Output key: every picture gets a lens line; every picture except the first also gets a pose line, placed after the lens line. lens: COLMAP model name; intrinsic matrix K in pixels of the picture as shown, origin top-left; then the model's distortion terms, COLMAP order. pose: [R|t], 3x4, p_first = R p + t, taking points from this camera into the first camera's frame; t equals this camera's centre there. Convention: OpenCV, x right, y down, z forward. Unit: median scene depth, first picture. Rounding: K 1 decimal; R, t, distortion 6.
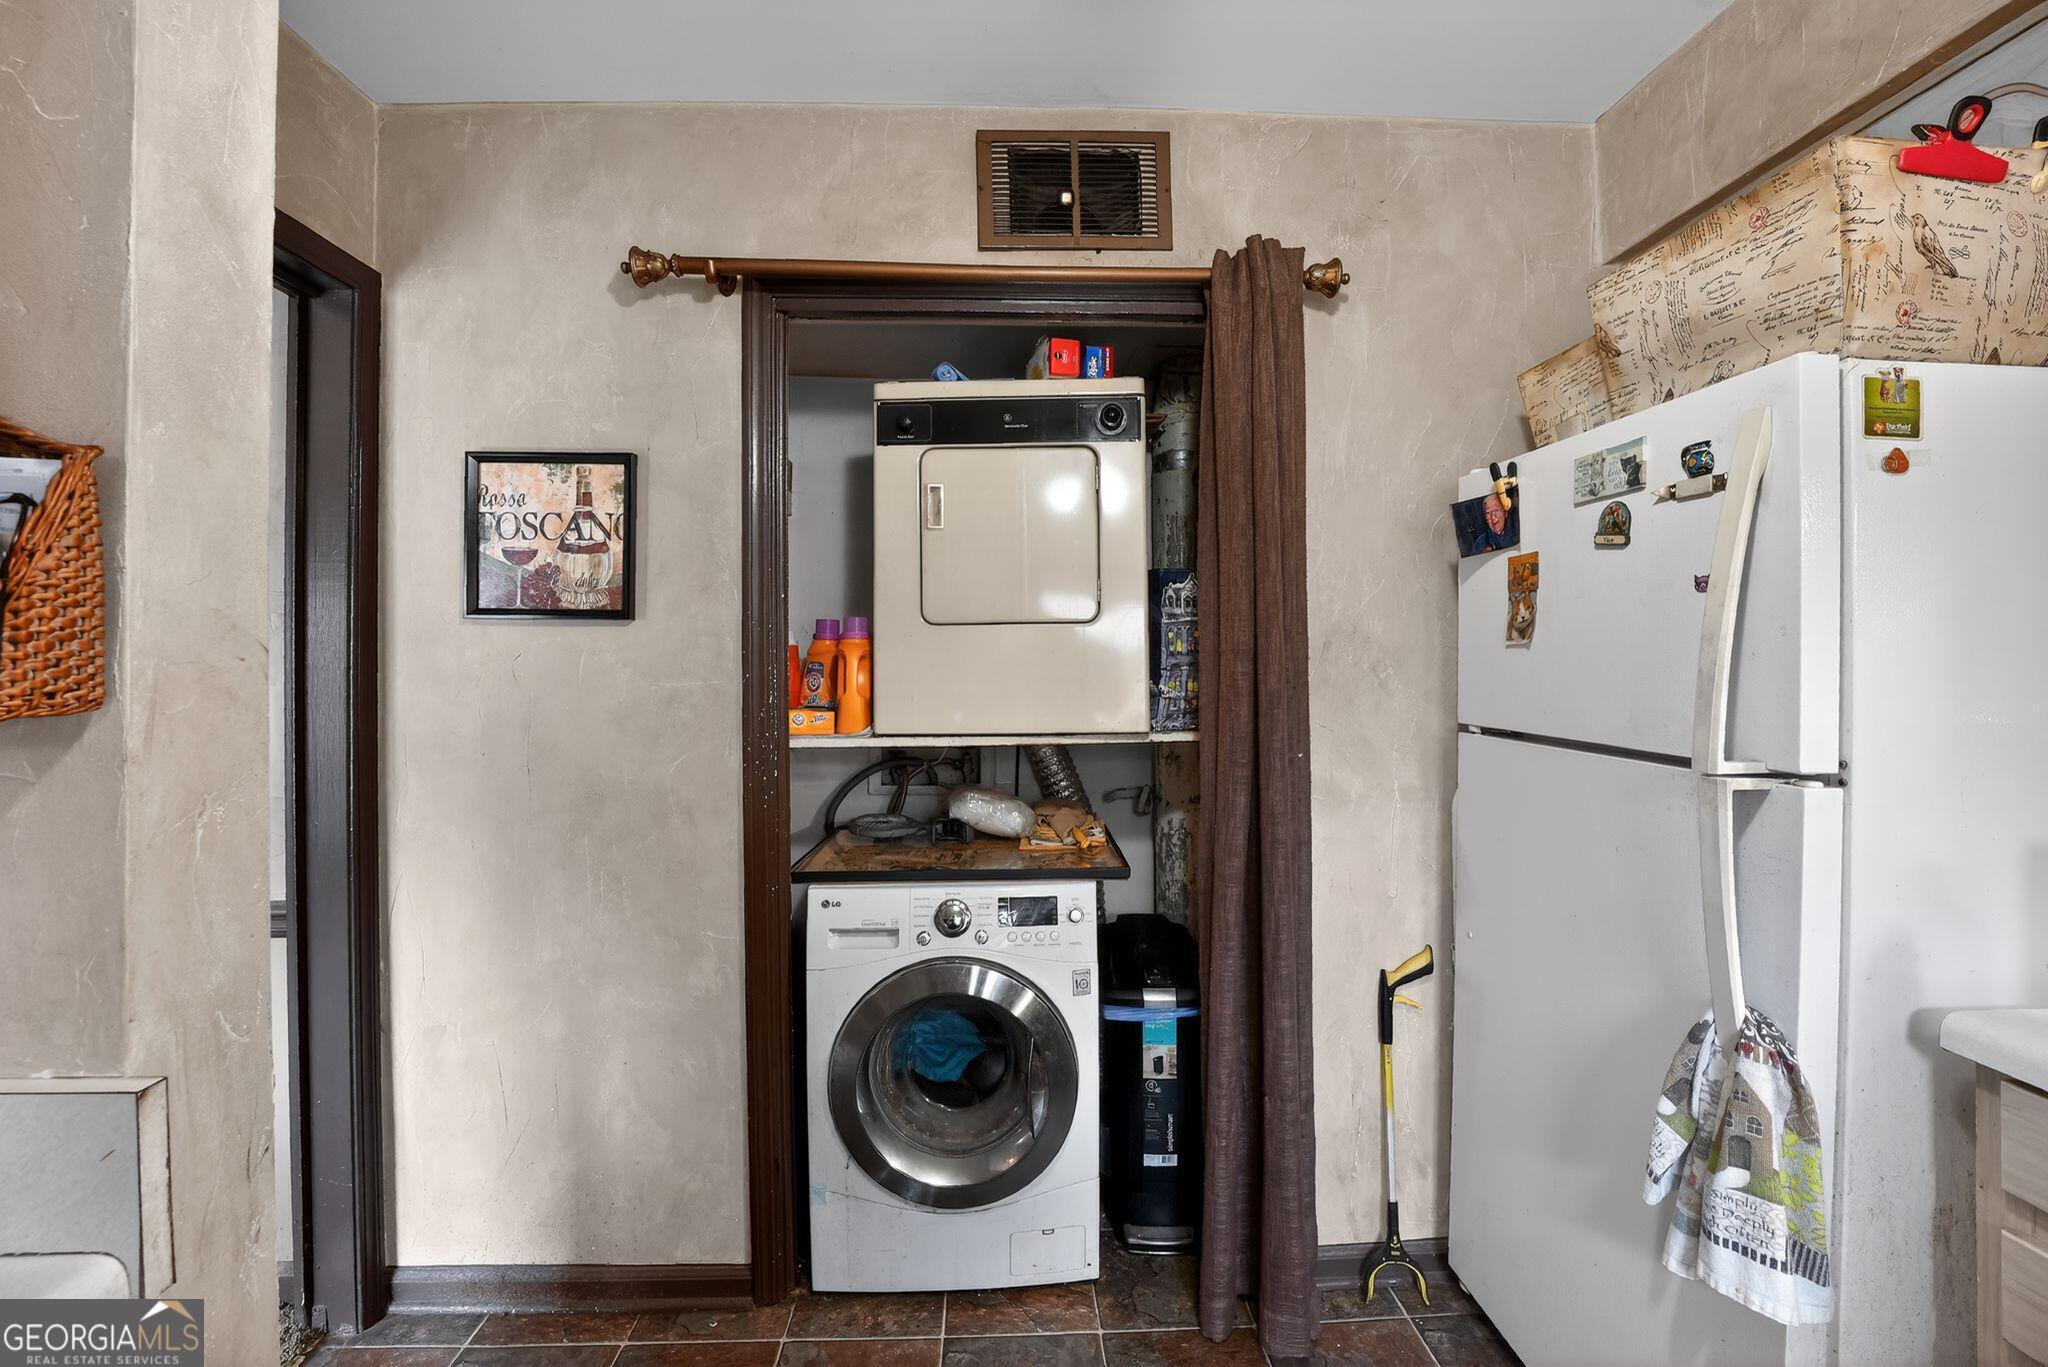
lens RADIAL K [[843.5, 0, 1022.5], [0, 843.5, 673.9], [0, 0, 1]] dist [-0.028738, 0.001930]
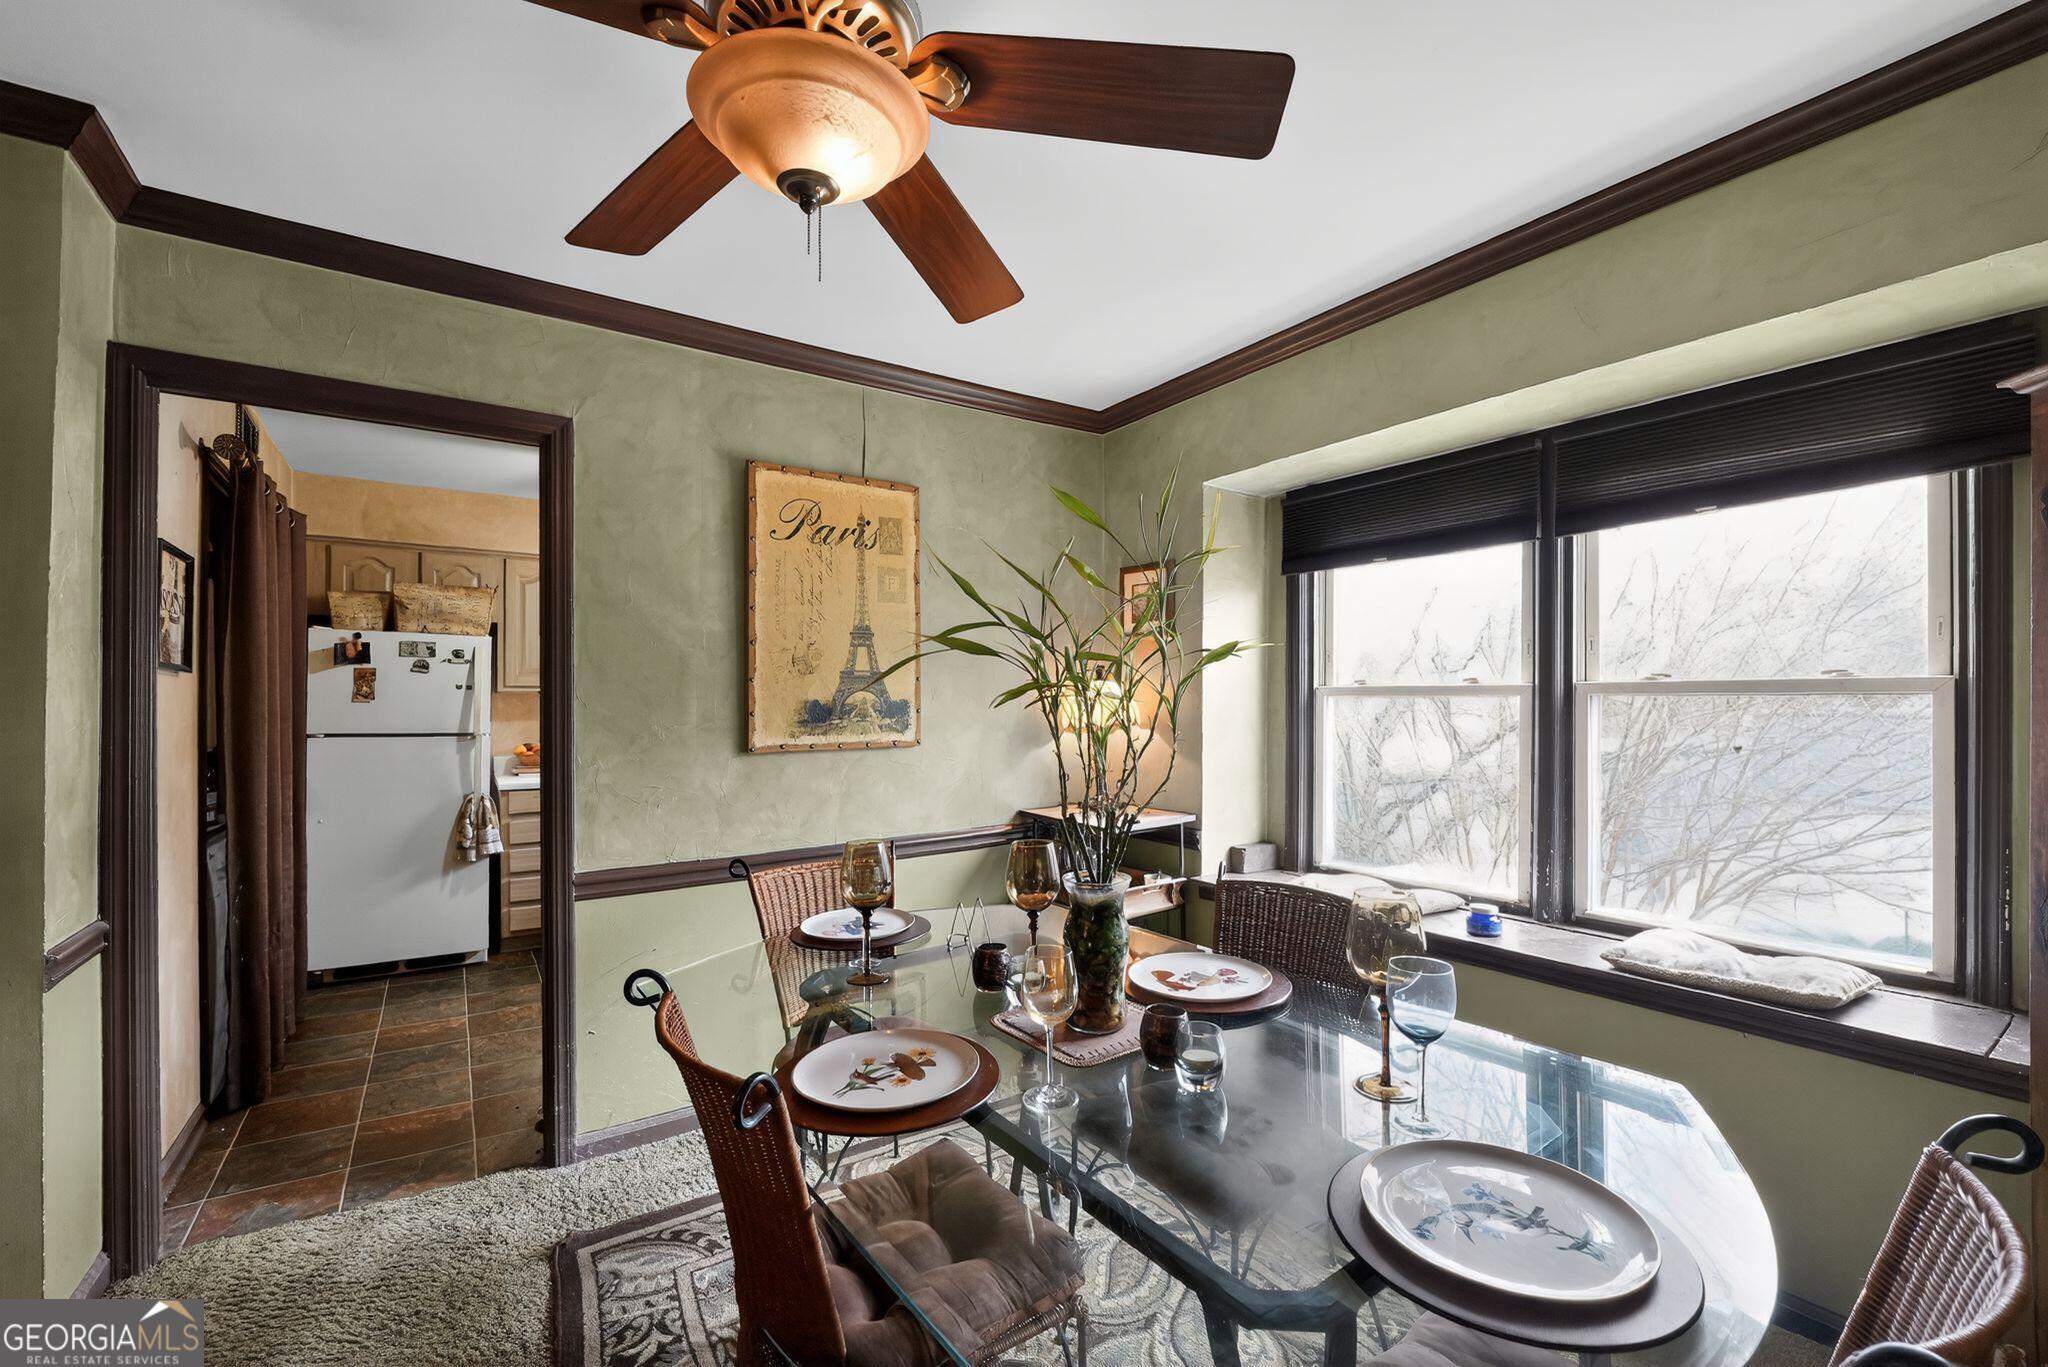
lens RADIAL K [[843.5, 0, 1020.1], [0, 843.5, 688.3], [0, 0, 1]] dist [-0.028738, 0.001930]
pose [[-0.529310, 0.007760, 0.848393, -3.142128], [0.003493, 0.999970, -0.006967, -0.056931], [-0.848421, -0.000724, -0.529321, 0.703215]]
